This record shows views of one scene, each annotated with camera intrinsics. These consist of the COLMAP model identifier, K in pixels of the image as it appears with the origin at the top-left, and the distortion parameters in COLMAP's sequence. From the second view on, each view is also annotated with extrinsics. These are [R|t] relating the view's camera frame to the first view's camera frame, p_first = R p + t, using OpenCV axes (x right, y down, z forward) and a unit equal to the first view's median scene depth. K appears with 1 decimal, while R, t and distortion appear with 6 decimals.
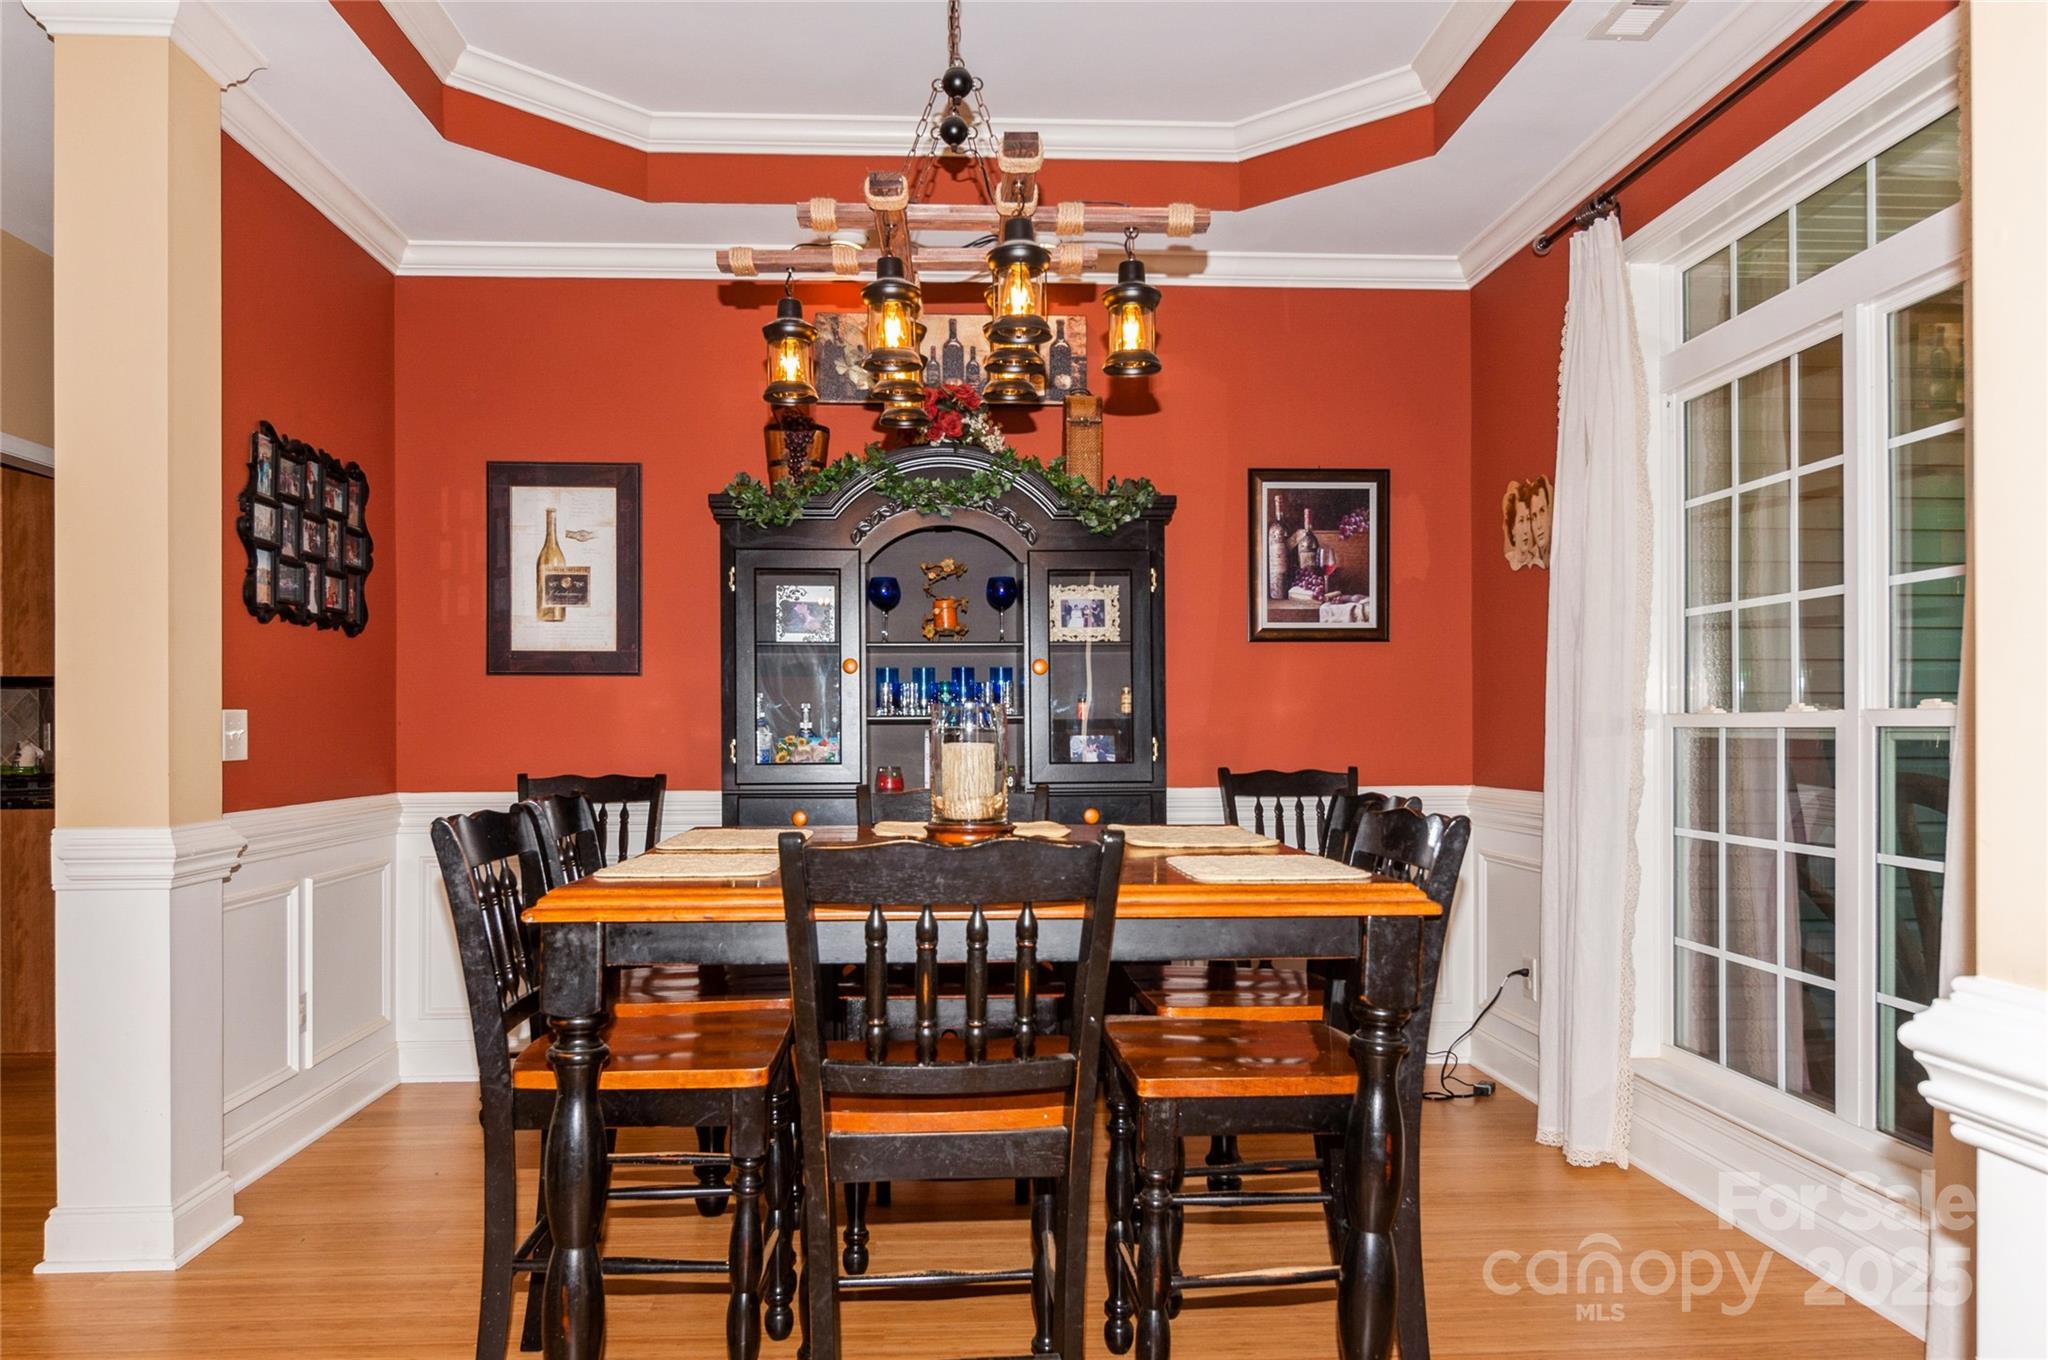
lens RADIAL K [[1418.5, 0, 1007.4], [0, 1418.5, 732.9], [0, 0, 1]] dist [0.001050, 0.000299]
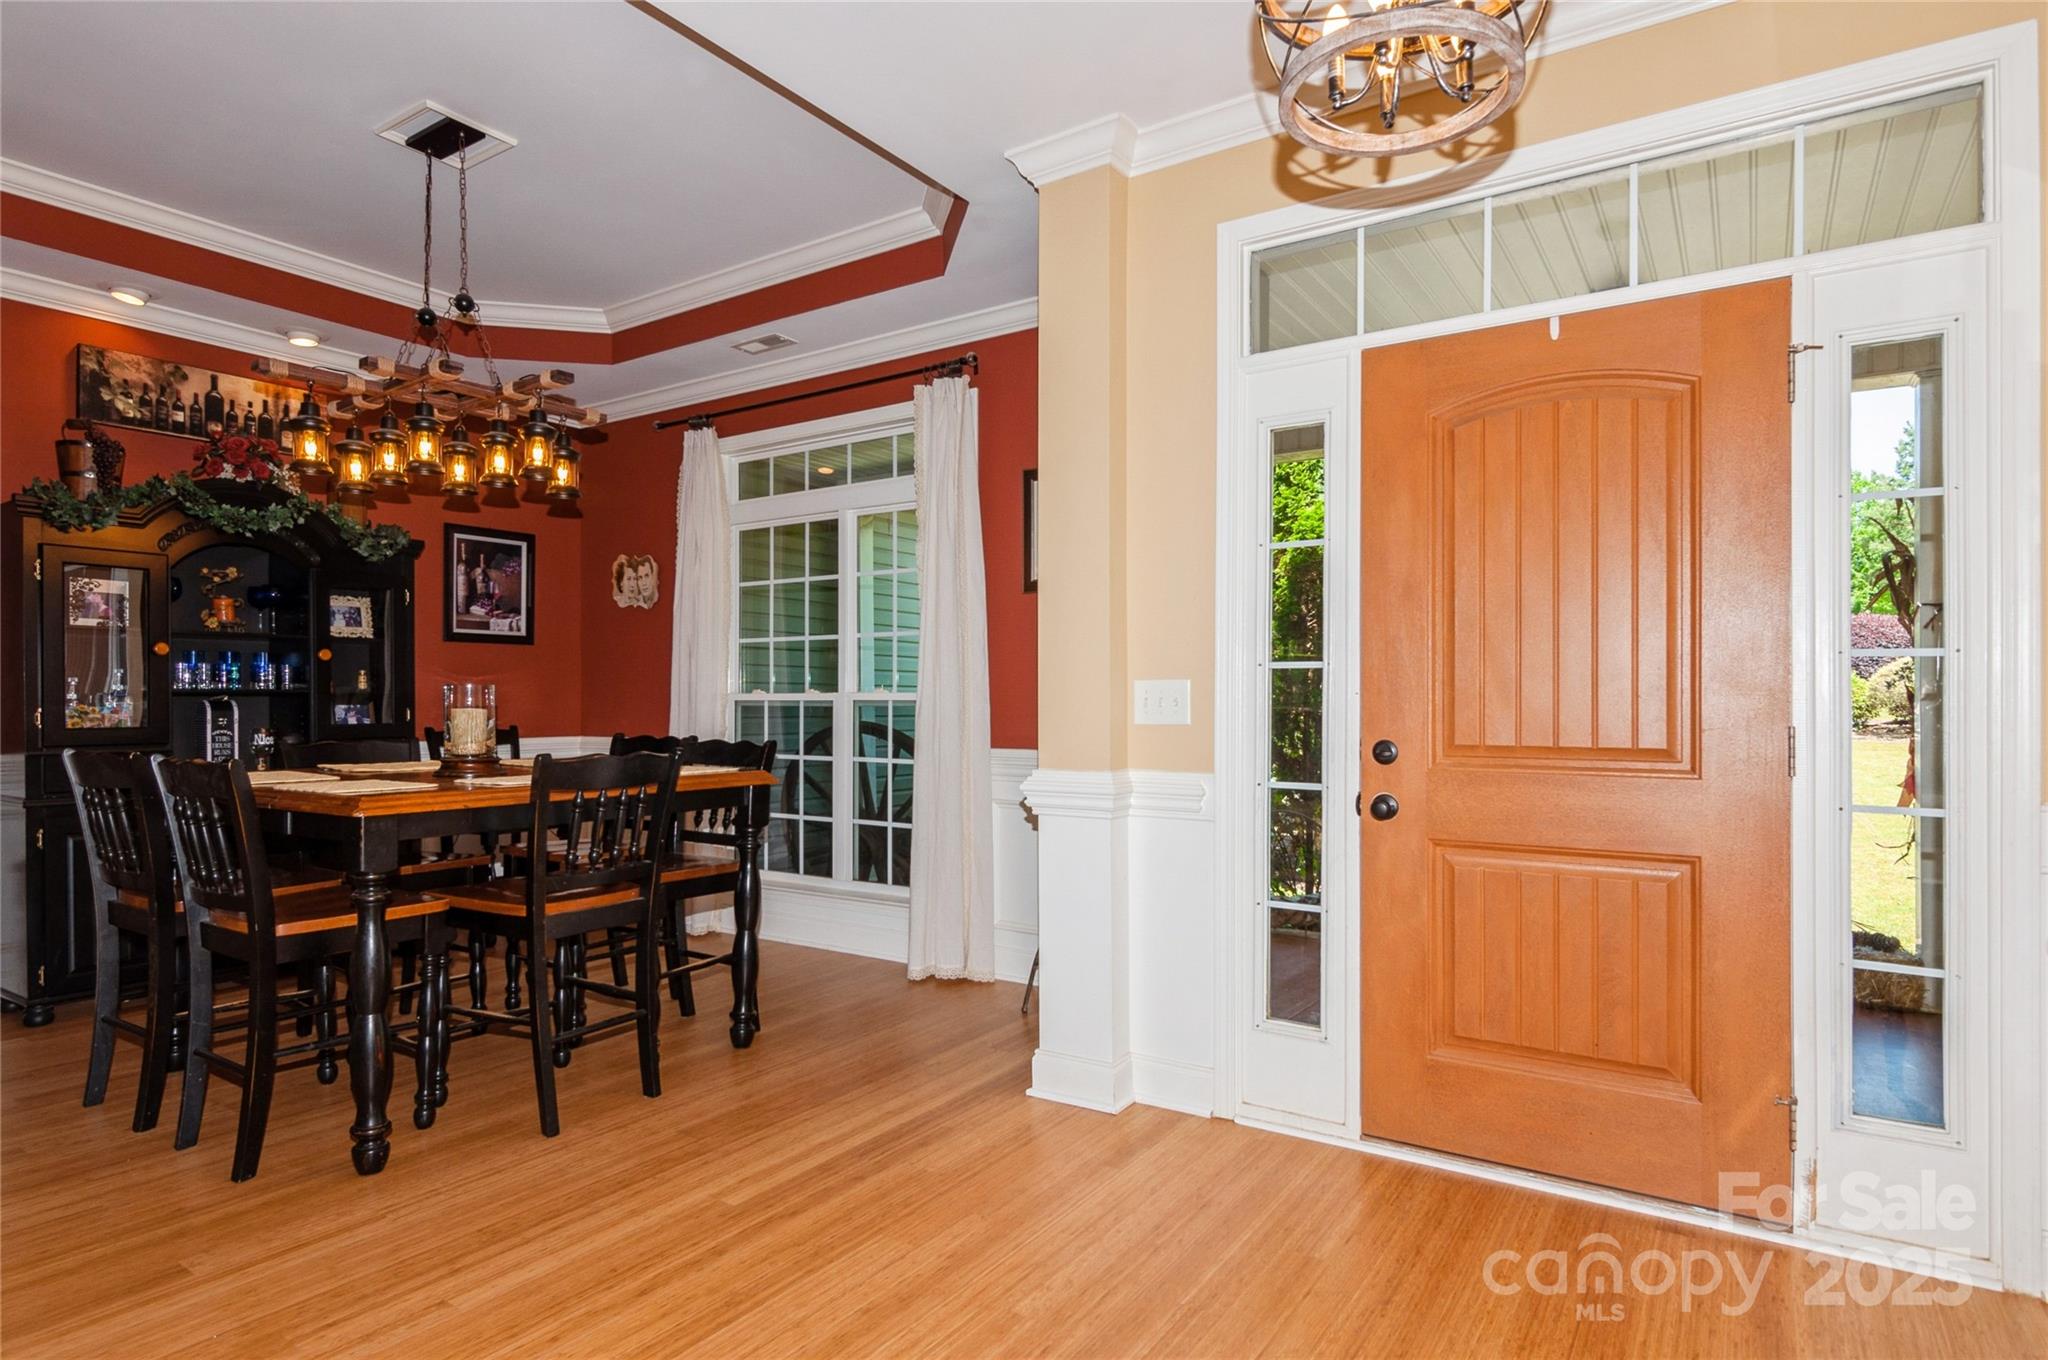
lens RADIAL K [[1101.0, 0, 1047.2], [0, 1101.0, 723.4], [0, 0, 1]] dist [-0.016284, -0.004633]
pose [[0.581242, -0.014166, 0.813607, -0.436799], [0.001000, 0.999860, 0.016694, 0.002395], [-0.813730, -0.008890, 0.581175, -0.180657]]
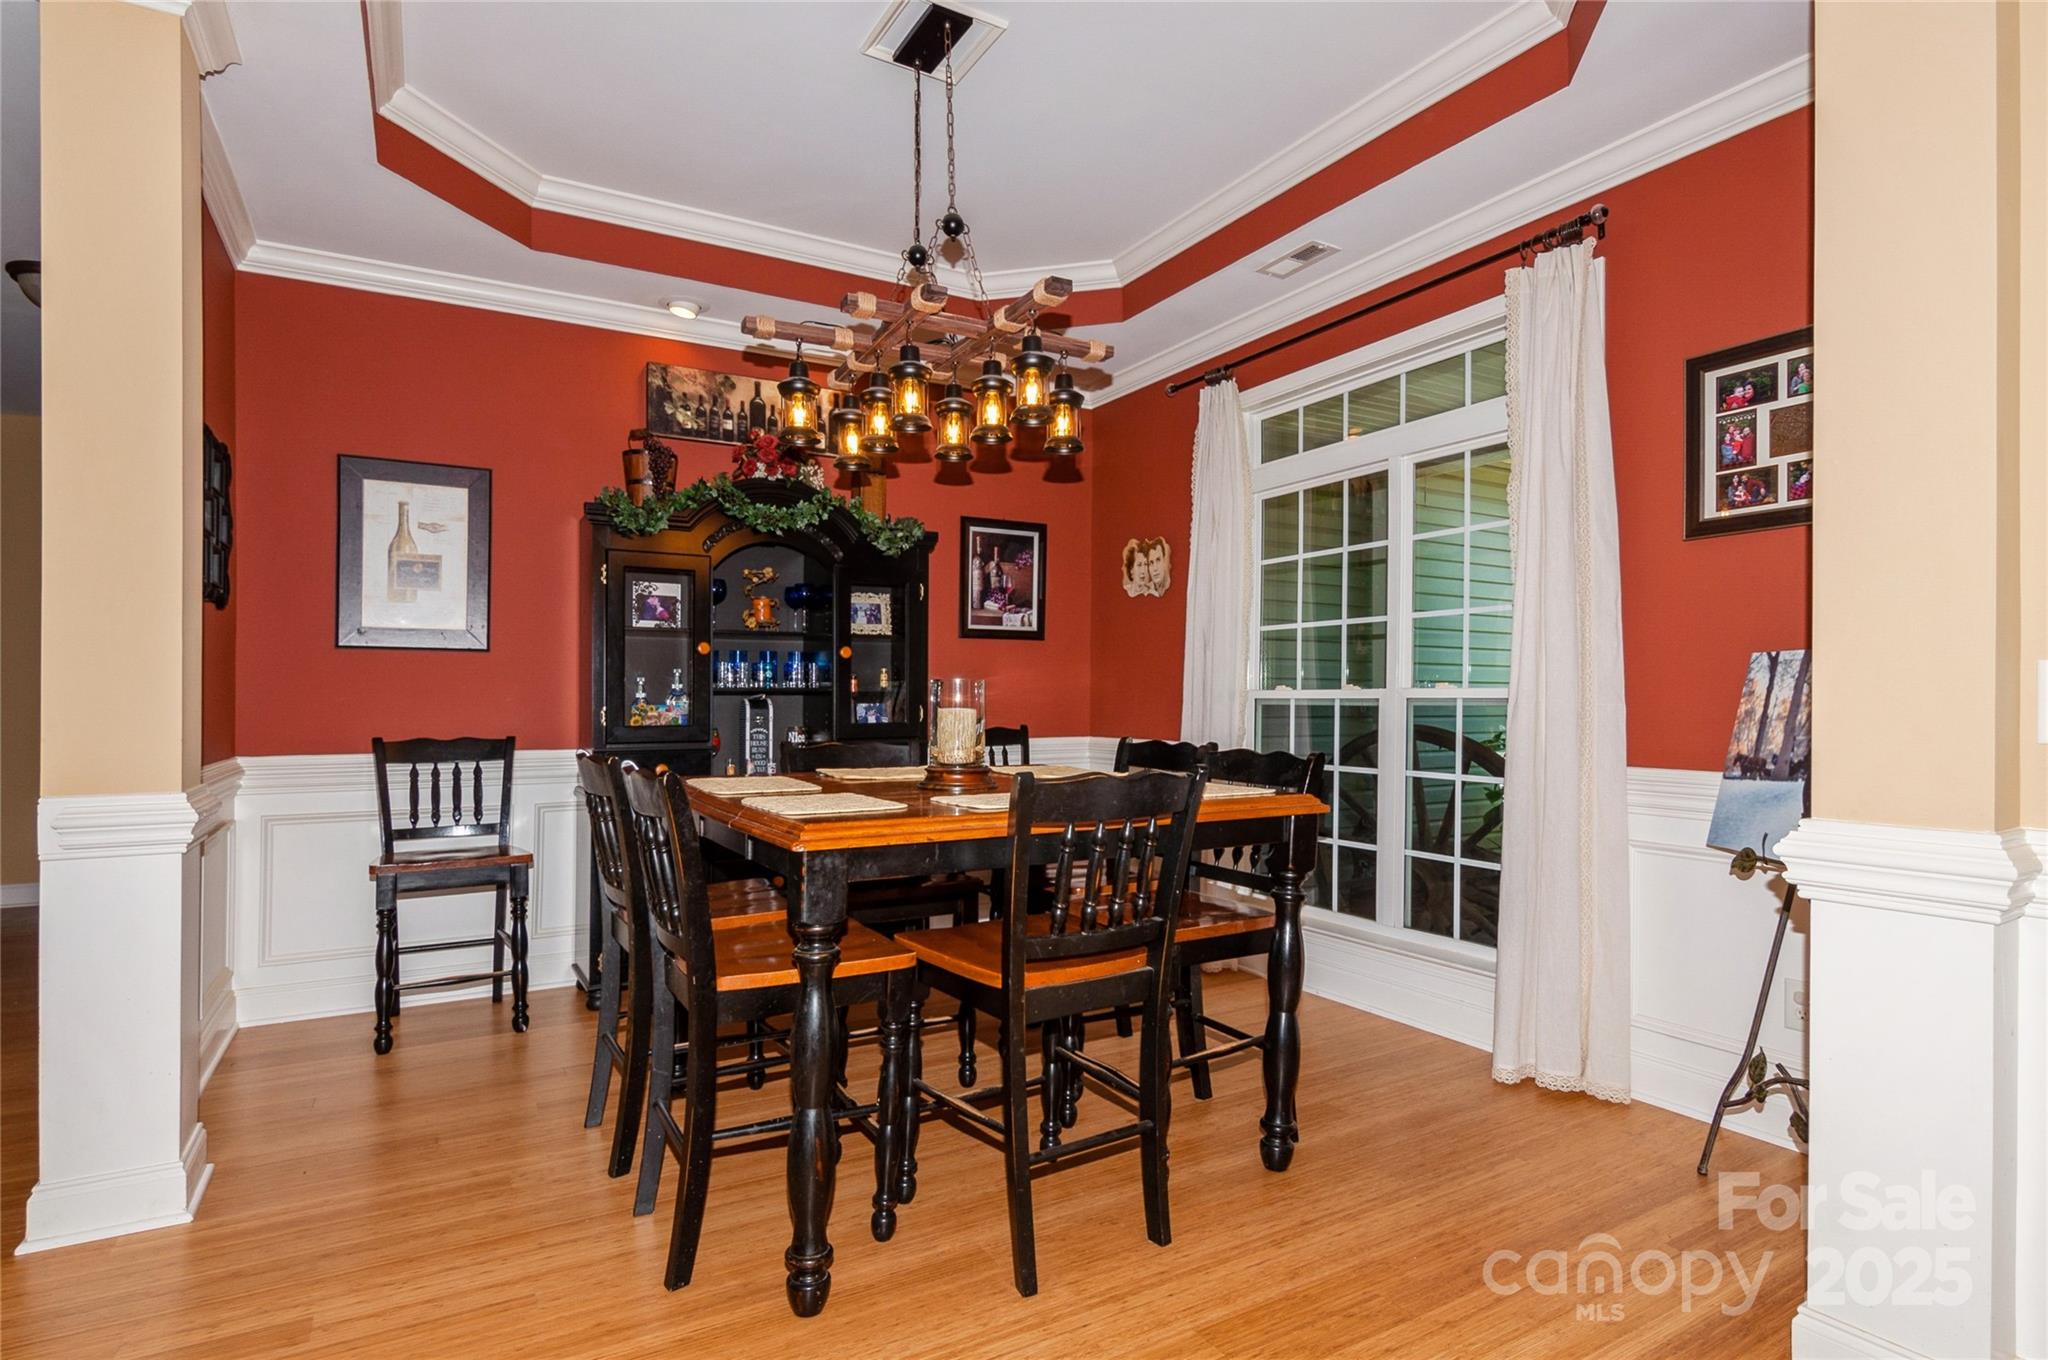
lens RADIAL K [[1037.1, 0, 1017.8], [0, 1037.1, 715.8], [0, 0, 1]] dist [-0.009537, -0.000990]
pose [[0.892289, -0.004894, 0.451439, -0.280109], [-0.000654, 0.999926, 0.012133, 0.001523], [-0.451465, -0.011122, 0.892220, 0.050024]]
